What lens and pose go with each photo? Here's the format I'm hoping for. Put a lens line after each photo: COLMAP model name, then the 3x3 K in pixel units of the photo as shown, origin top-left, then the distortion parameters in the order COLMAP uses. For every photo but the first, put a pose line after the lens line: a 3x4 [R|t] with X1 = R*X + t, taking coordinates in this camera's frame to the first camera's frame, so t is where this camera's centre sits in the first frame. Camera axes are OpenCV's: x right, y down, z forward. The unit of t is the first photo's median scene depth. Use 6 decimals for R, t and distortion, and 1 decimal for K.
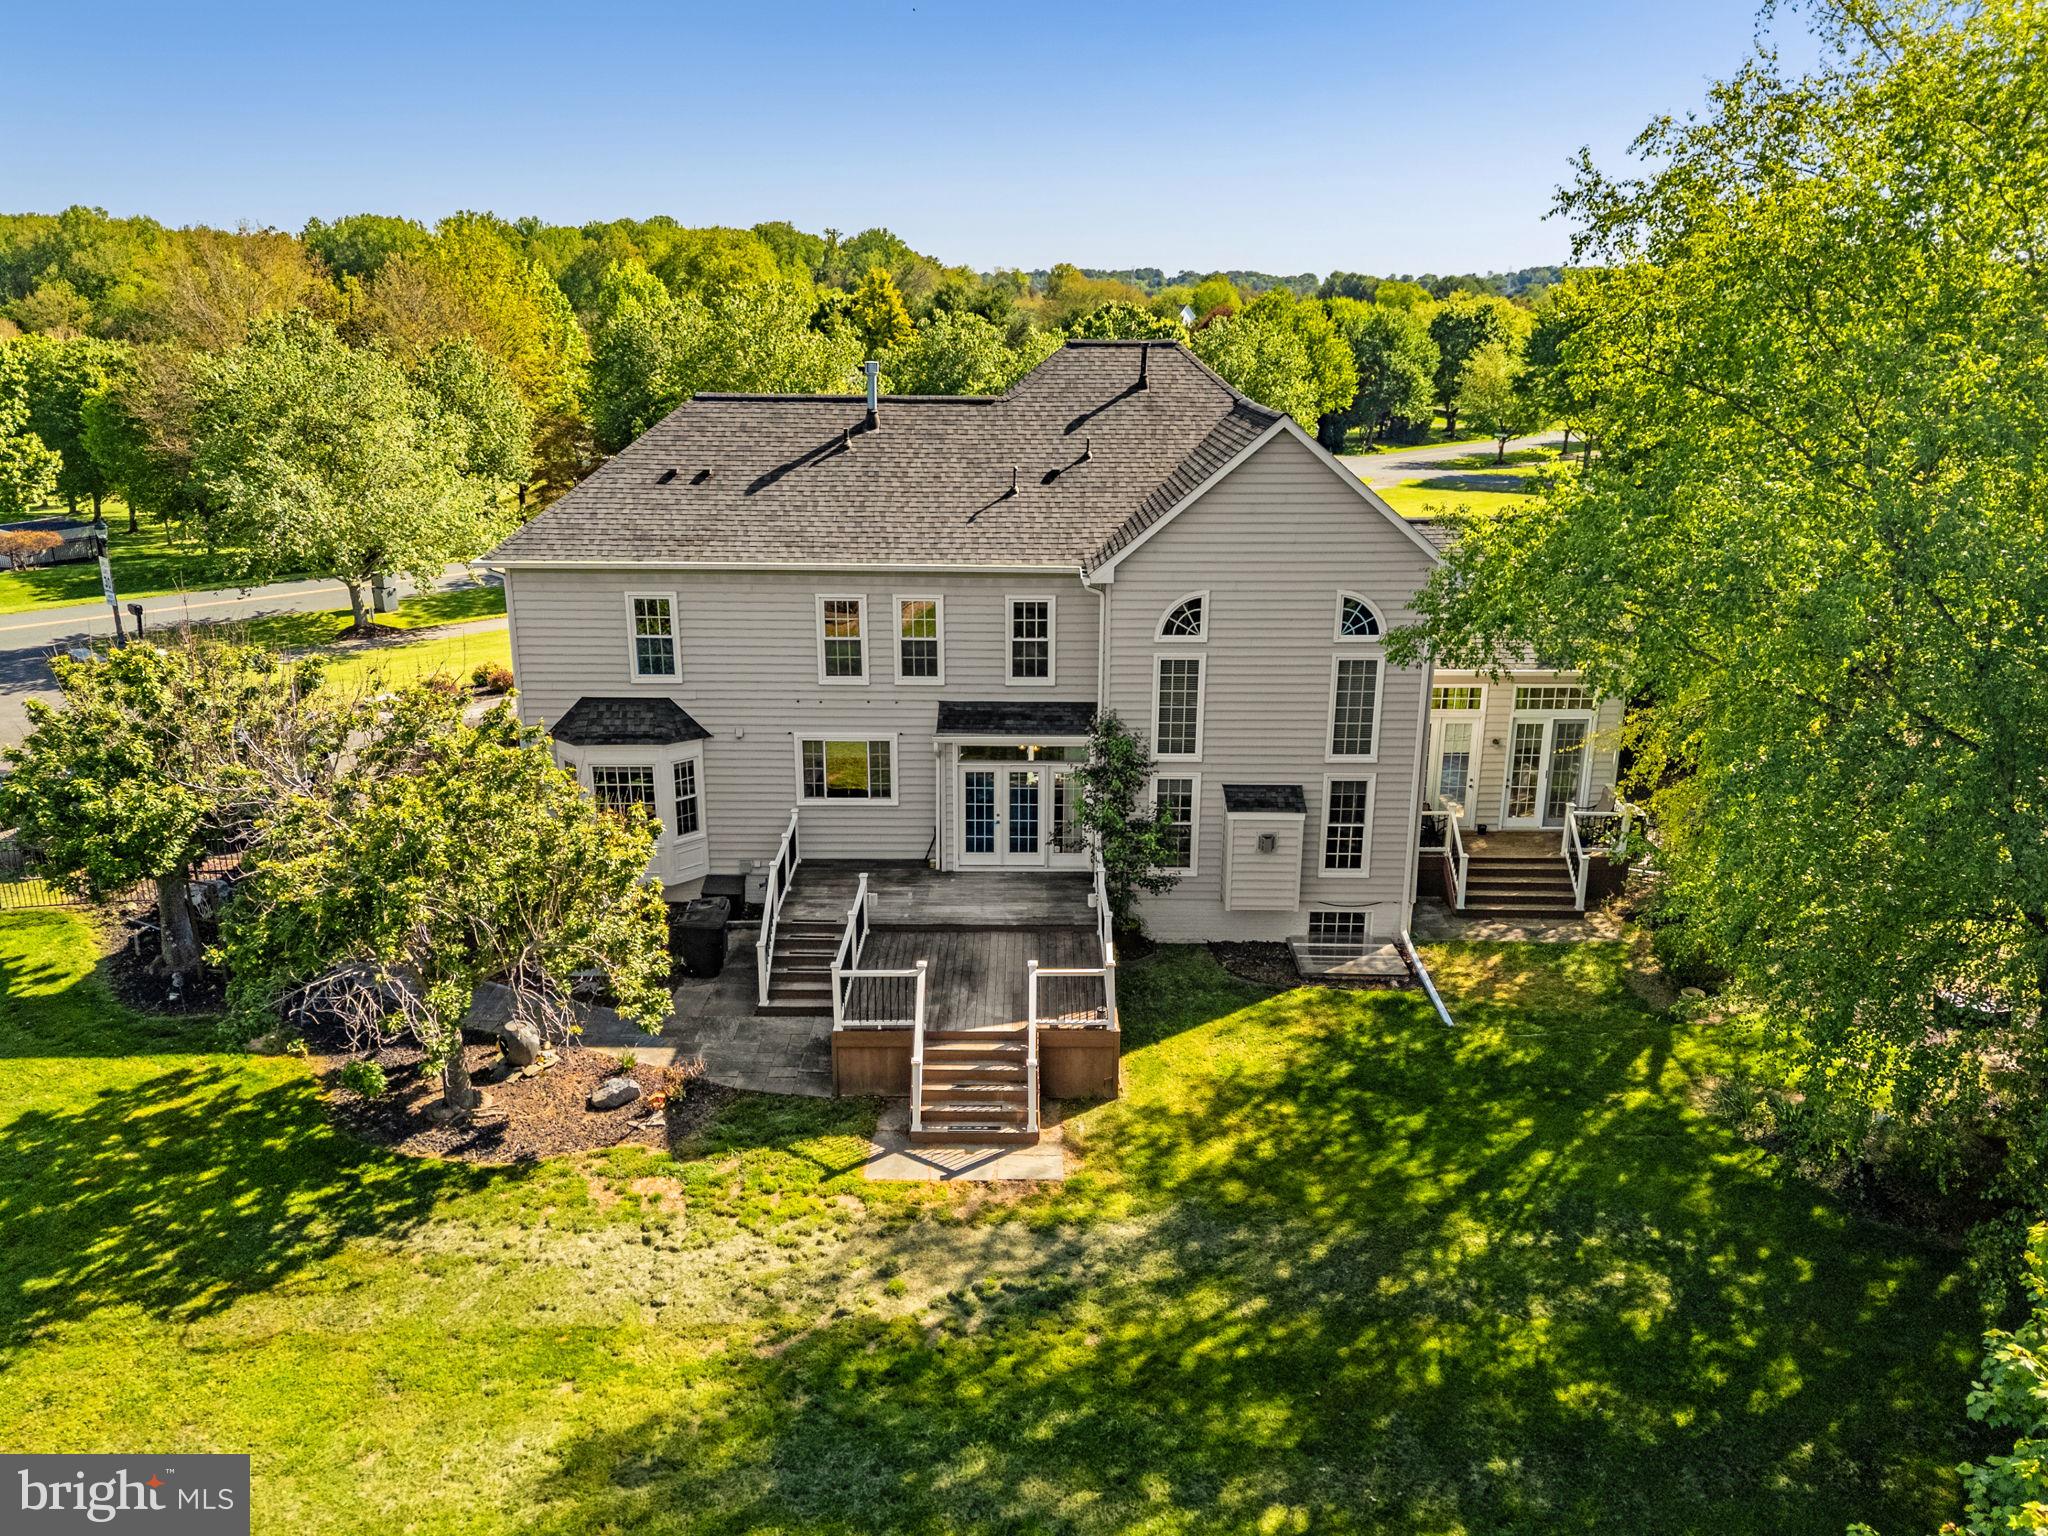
lens RADIAL K [[1556.4, 0, 1020.2], [0, 1556.4, 757.1], [0, 0, 1]] dist [0.067858, -0.056223]
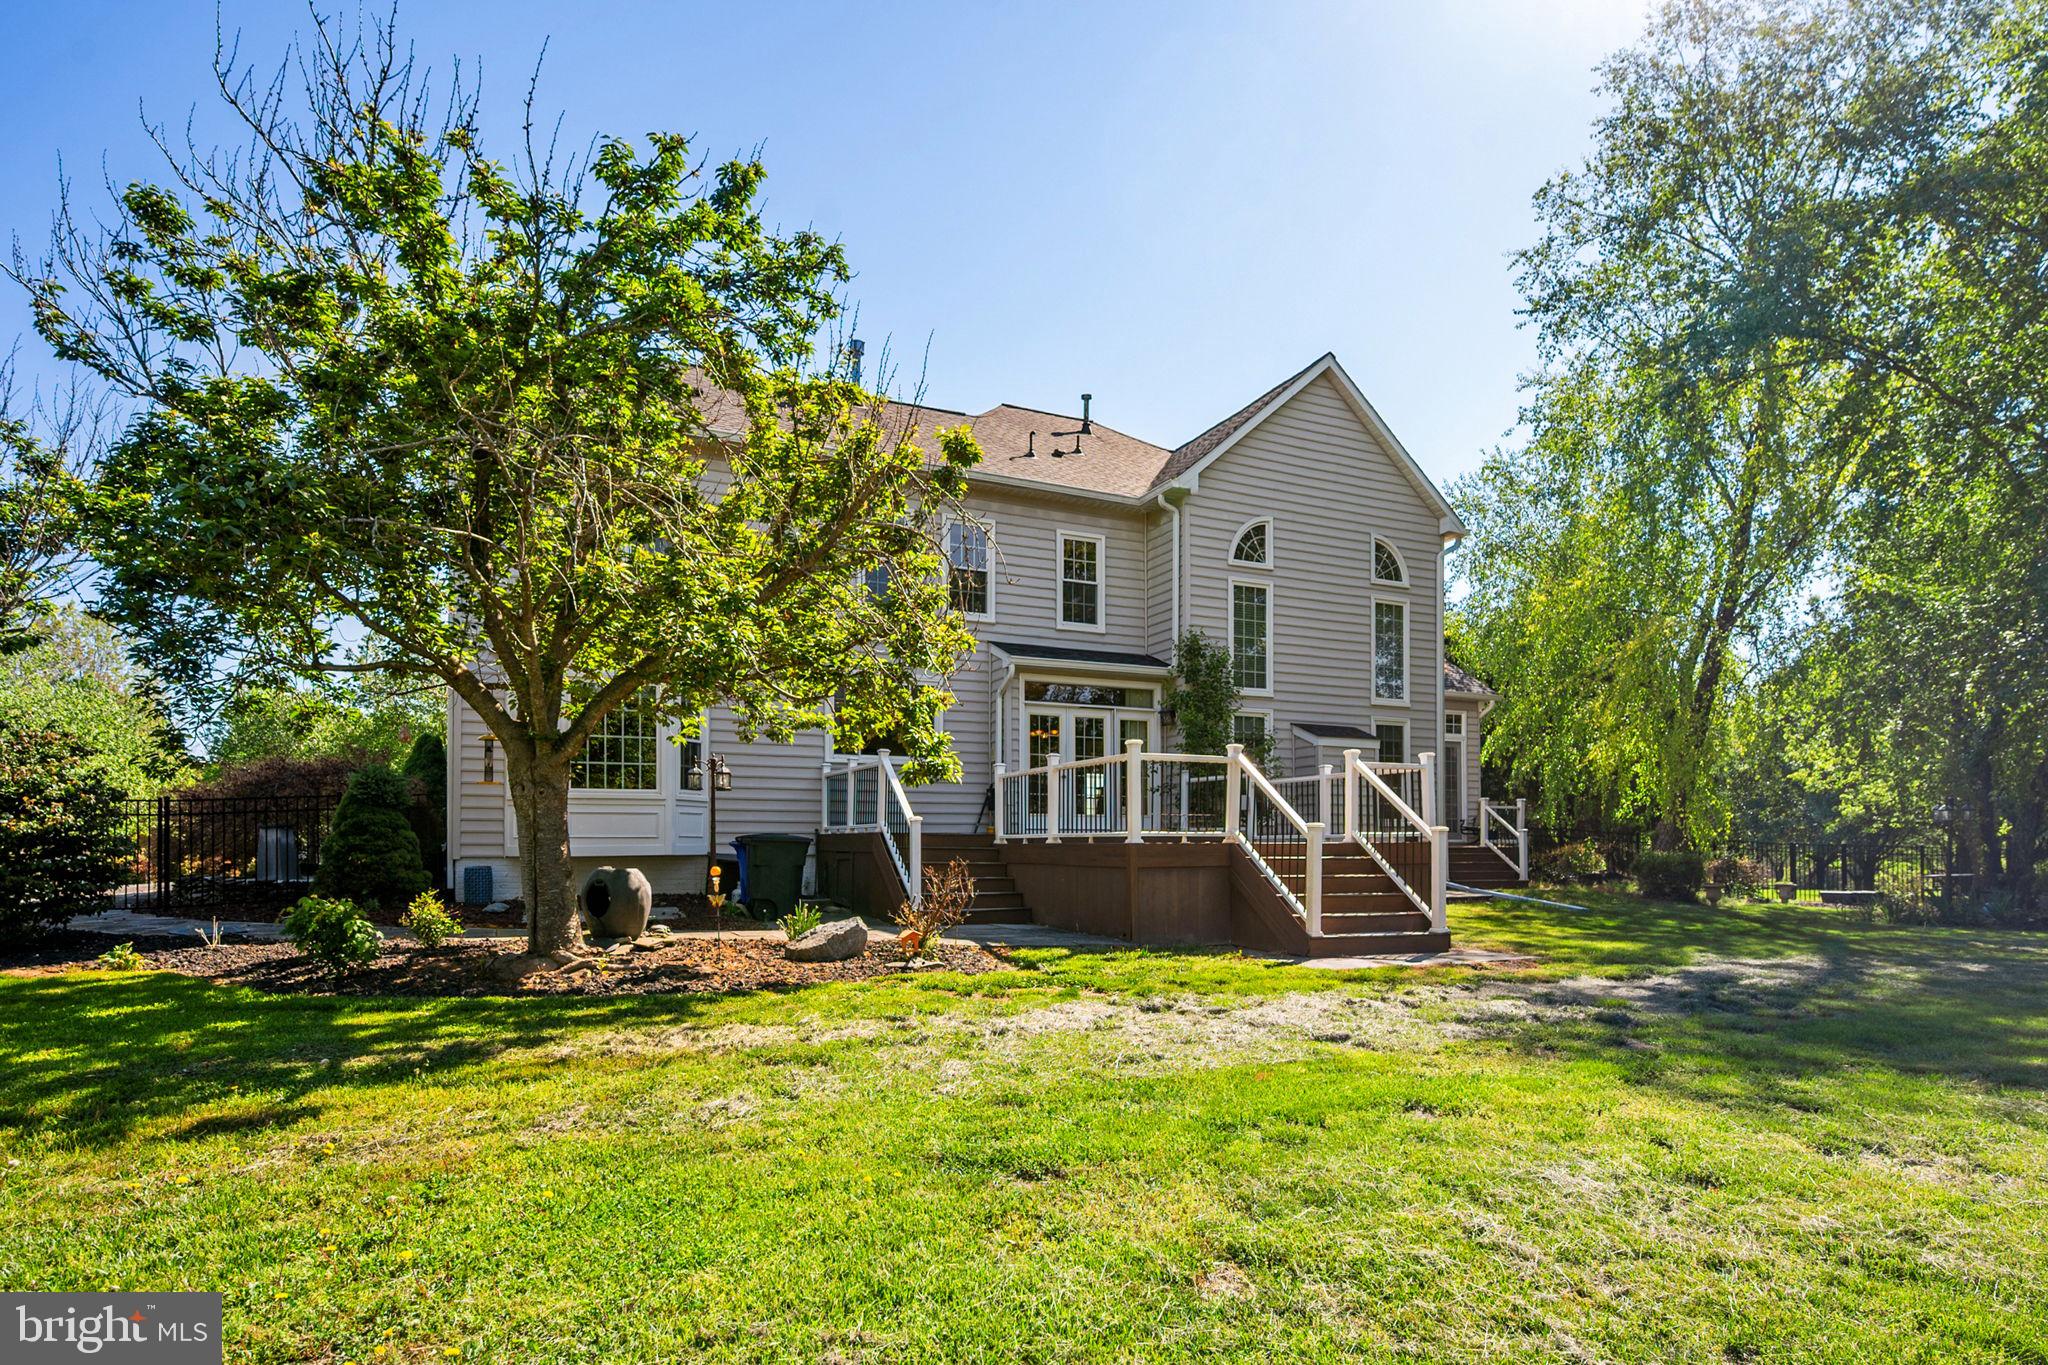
lens RADIAL K [[1086.4, 0, 1019.0], [0, 1086.4, 820.5], [0, 0, 1]] dist [-0.015970, 0.000555]
pose [[0.909944, 0.006355, 0.414682, -0.296267], [0.120490, 0.952704, -0.278993, 0.238336], [-0.396842, 0.303833, 0.866142, 0.498021]]
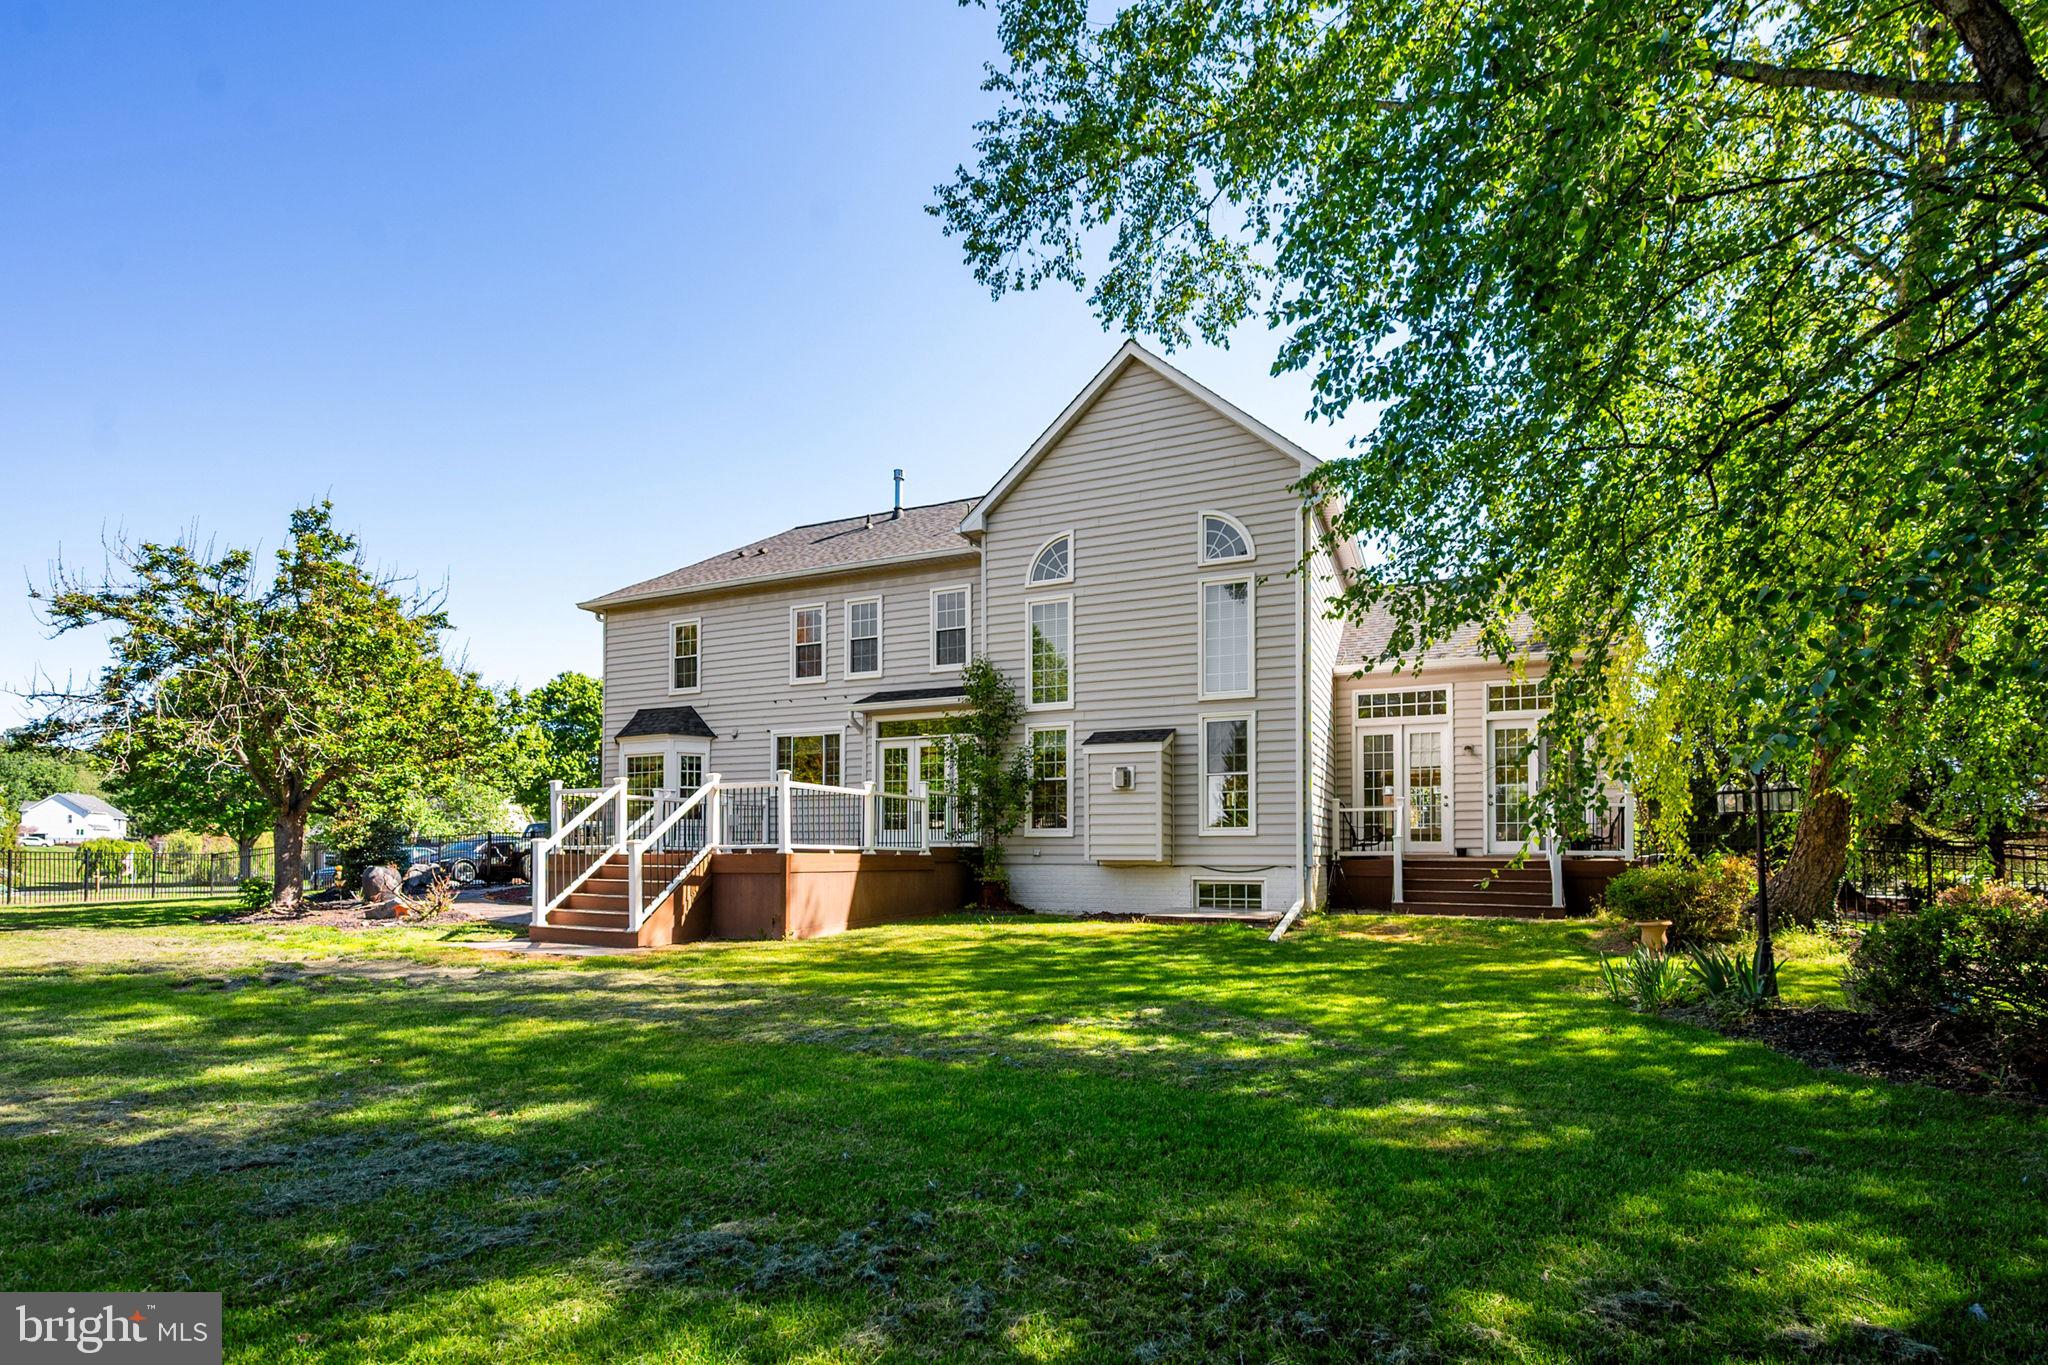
lens RADIAL K [[940.6, 0, 1022.6], [0, 940.6, 850.4], [0, 0, 1]] dist [-0.008744, 0.003259]
pose [[0.913664, -0.002454, -0.406463, 0.319412], [-0.115479, 0.957210, -0.265357, 0.241118], [0.389722, 0.289385, 0.874285, 0.494453]]
